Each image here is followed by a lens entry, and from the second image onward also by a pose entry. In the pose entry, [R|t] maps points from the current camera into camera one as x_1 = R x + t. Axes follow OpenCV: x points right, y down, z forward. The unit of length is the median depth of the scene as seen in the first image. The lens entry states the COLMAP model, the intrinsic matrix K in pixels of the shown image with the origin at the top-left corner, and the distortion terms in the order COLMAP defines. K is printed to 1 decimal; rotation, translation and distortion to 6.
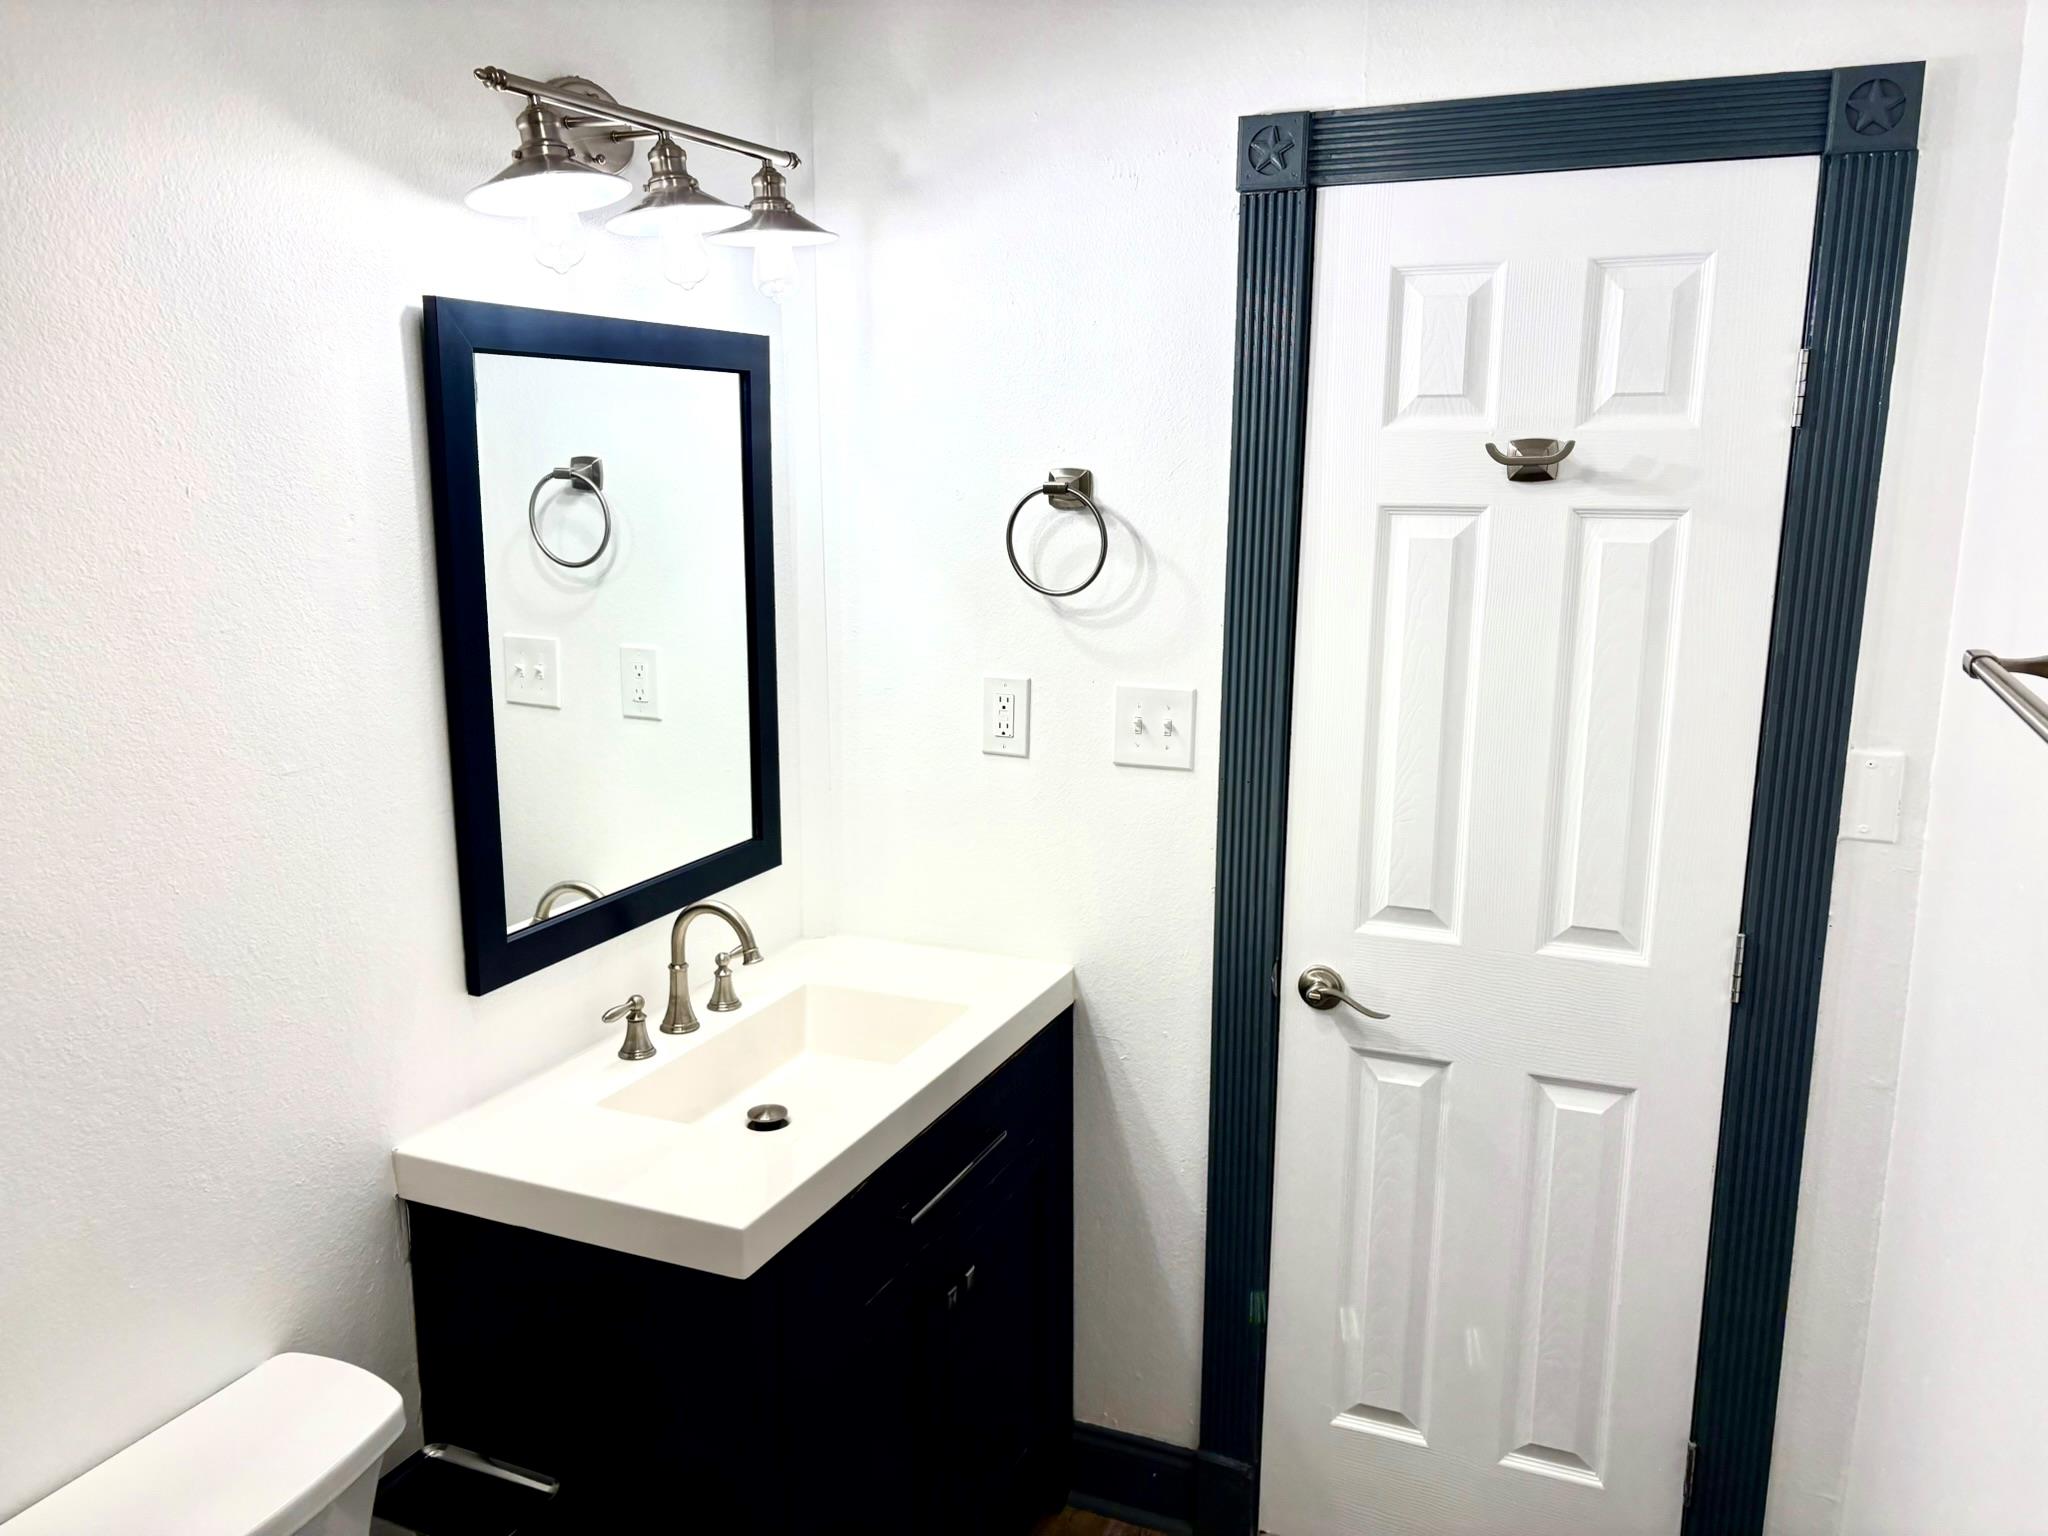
lens RADIAL K [[1574.2, 0, 1024.0], [0, 1574.2, 768.0], [0, 0, 1]] dist [0.036730, -0.004166]
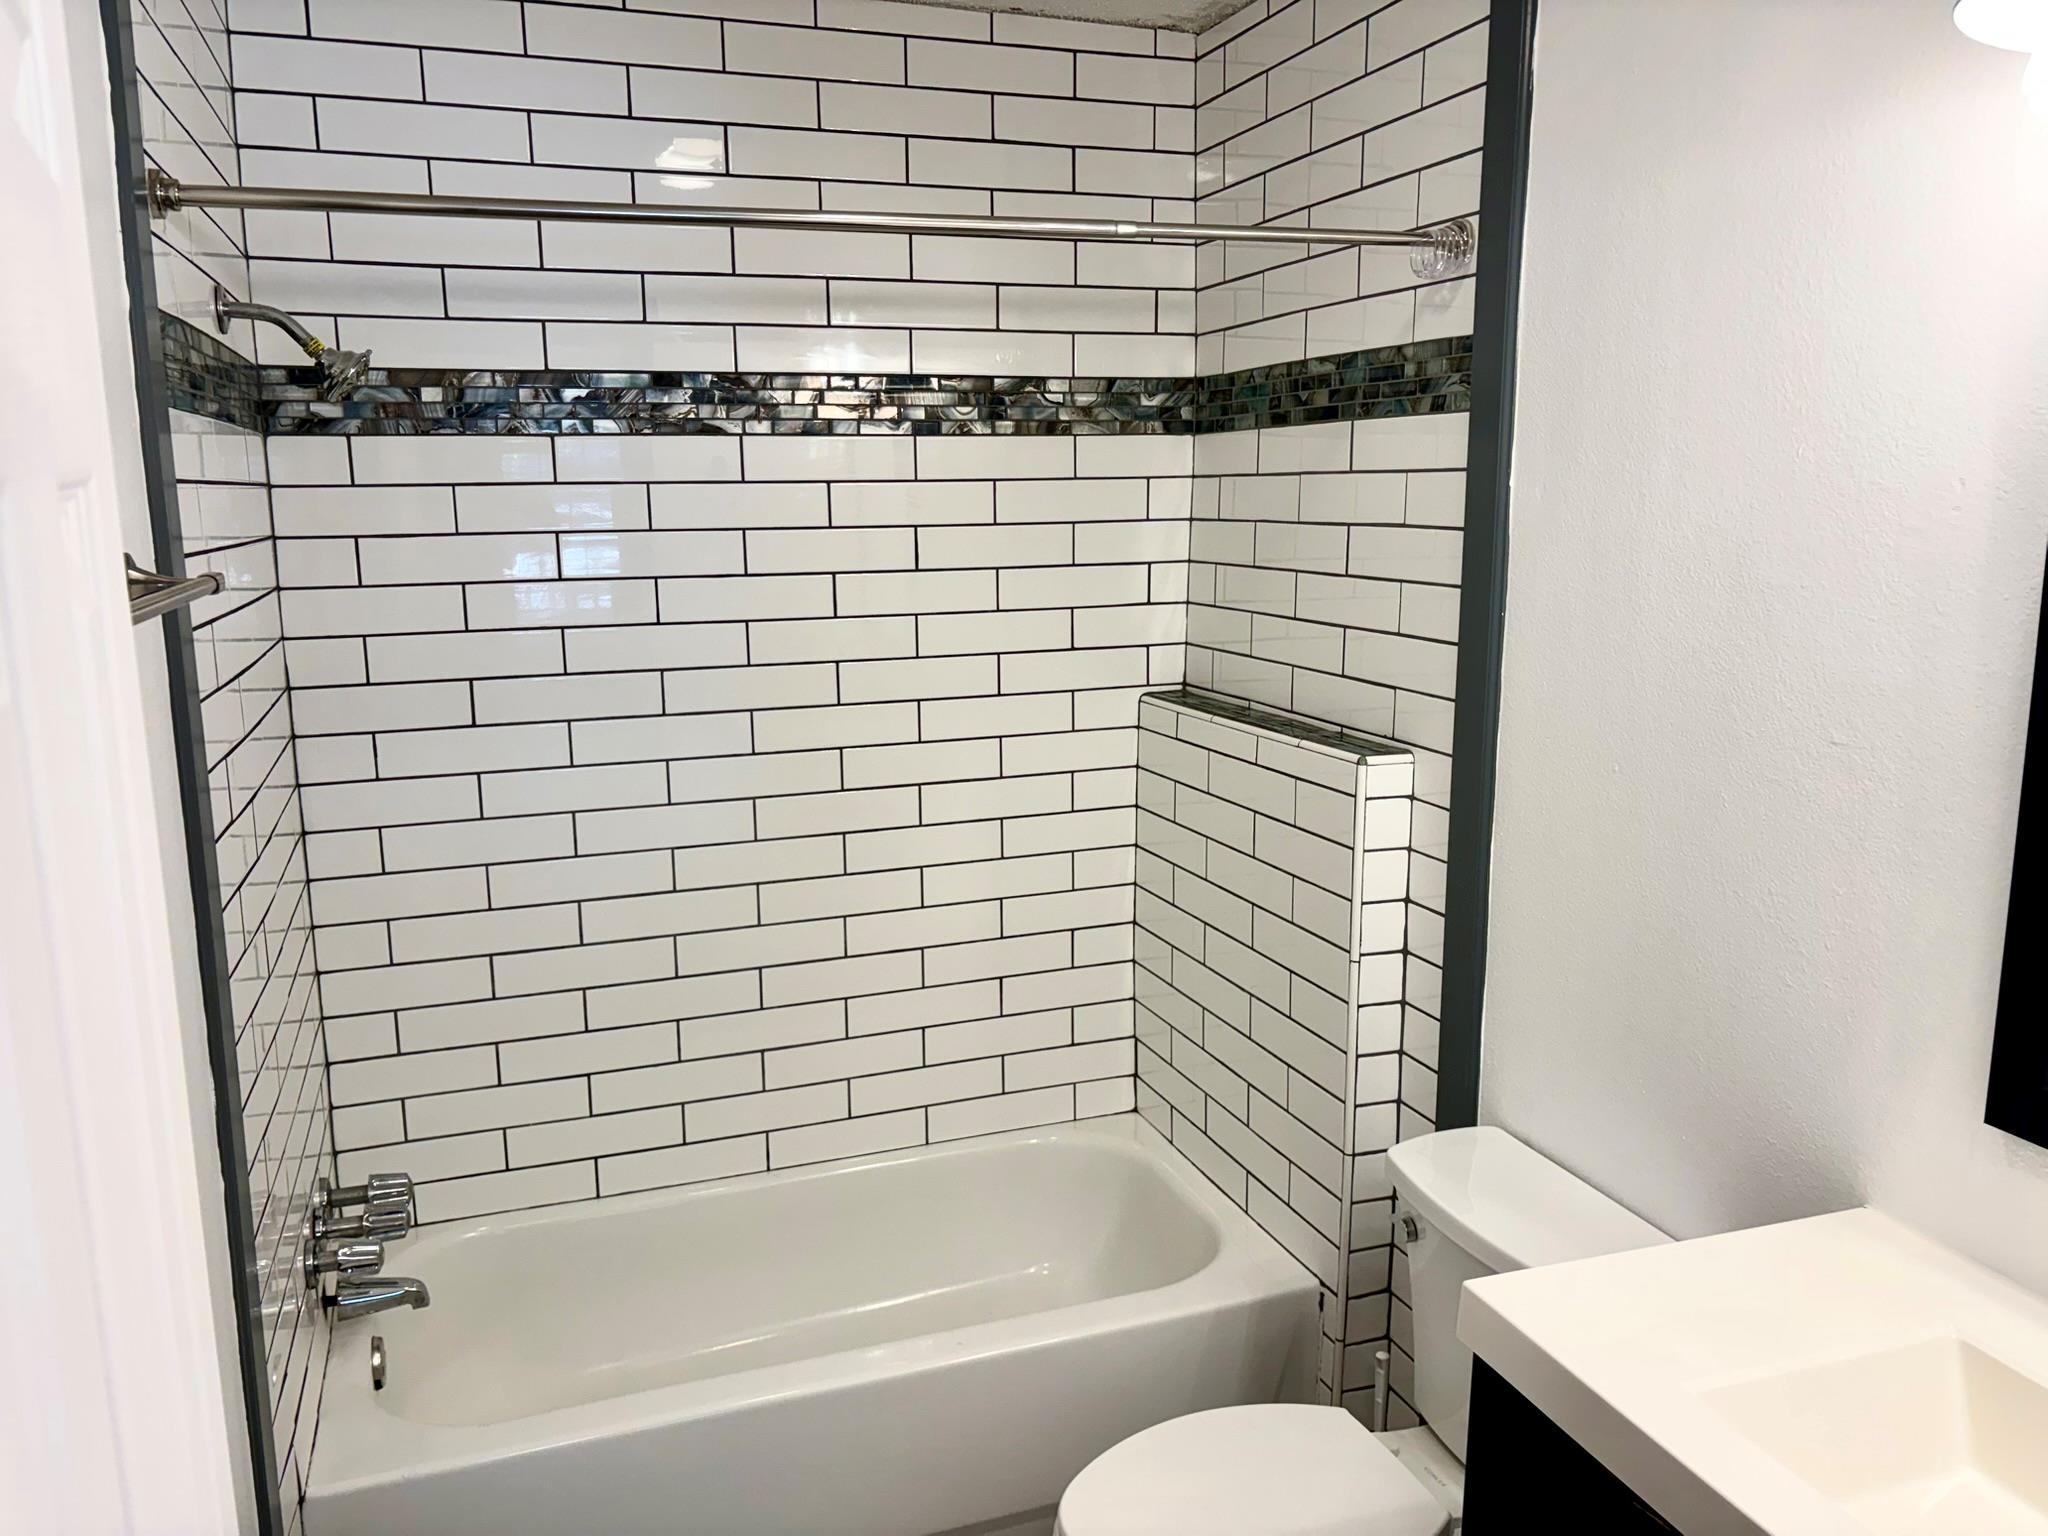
lens RADIAL K [[1574.2, 0, 1024.0], [0, 1574.2, 768.0], [0, 0, 1]] dist [0.036730, -0.004166]
pose [[-0.729388, 0.121833, -0.673164, 0.585215], [-0.134827, 0.939112, 0.316054, -0.234356], [0.670682, 0.321286, -0.668551, 1.390135]]
